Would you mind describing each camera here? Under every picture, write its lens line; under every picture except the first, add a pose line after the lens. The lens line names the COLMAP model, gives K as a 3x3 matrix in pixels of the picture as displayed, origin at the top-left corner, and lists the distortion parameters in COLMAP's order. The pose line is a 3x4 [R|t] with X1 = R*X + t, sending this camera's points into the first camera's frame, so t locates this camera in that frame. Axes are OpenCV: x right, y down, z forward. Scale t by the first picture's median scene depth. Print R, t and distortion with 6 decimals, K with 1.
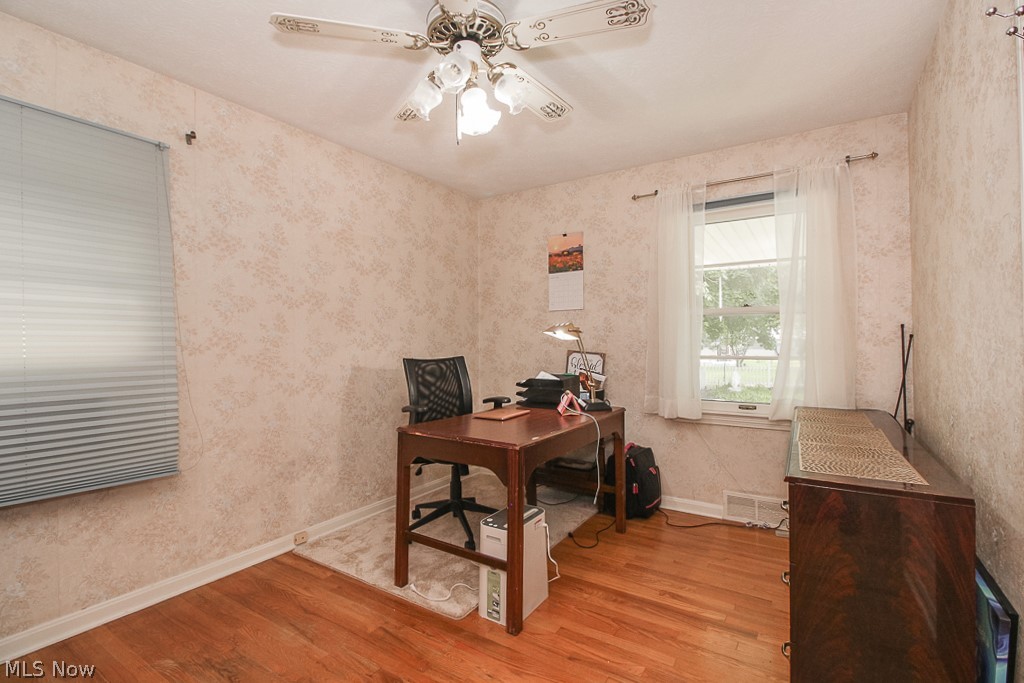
lens RADIAL K [[461.3, 0, 501.1], [0, 461.3, 342.2], [0, 0, 1]] dist [-0.001612, -0.004251]
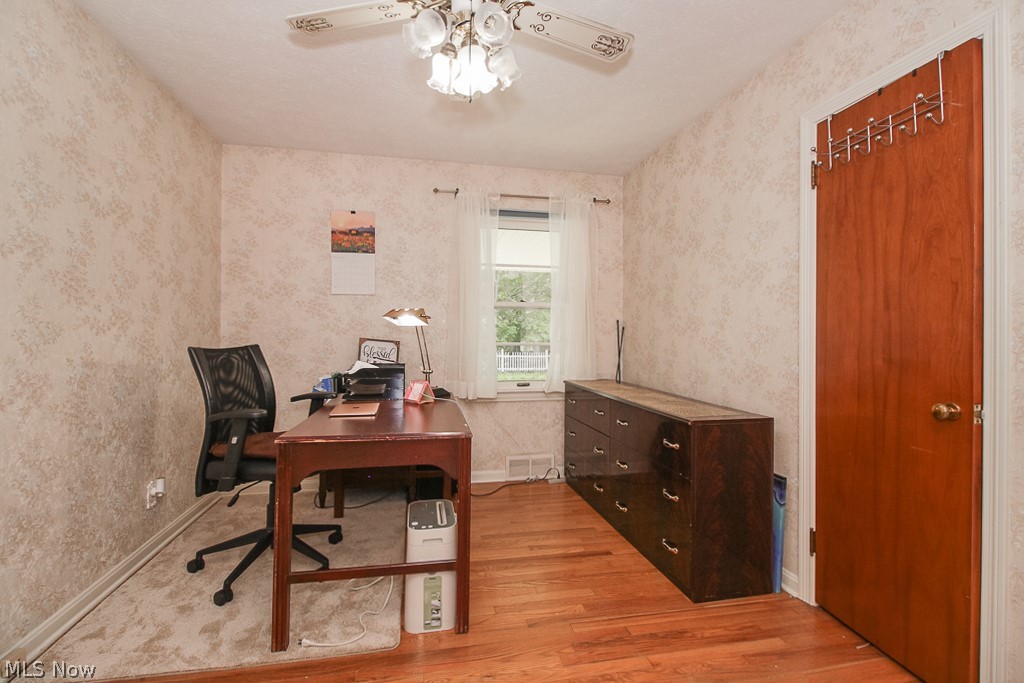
lens RADIAL K [[461.3, 0, 505.4], [0, 461.3, 338.2], [0, 0, 1]] dist [-0.001612, -0.004251]
pose [[0.718944, 0.004756, 0.695051, -0.353153], [-0.010940, 0.999930, 0.004473, 0.013154], [-0.694982, -0.010820, 0.718946, 0.161414]]
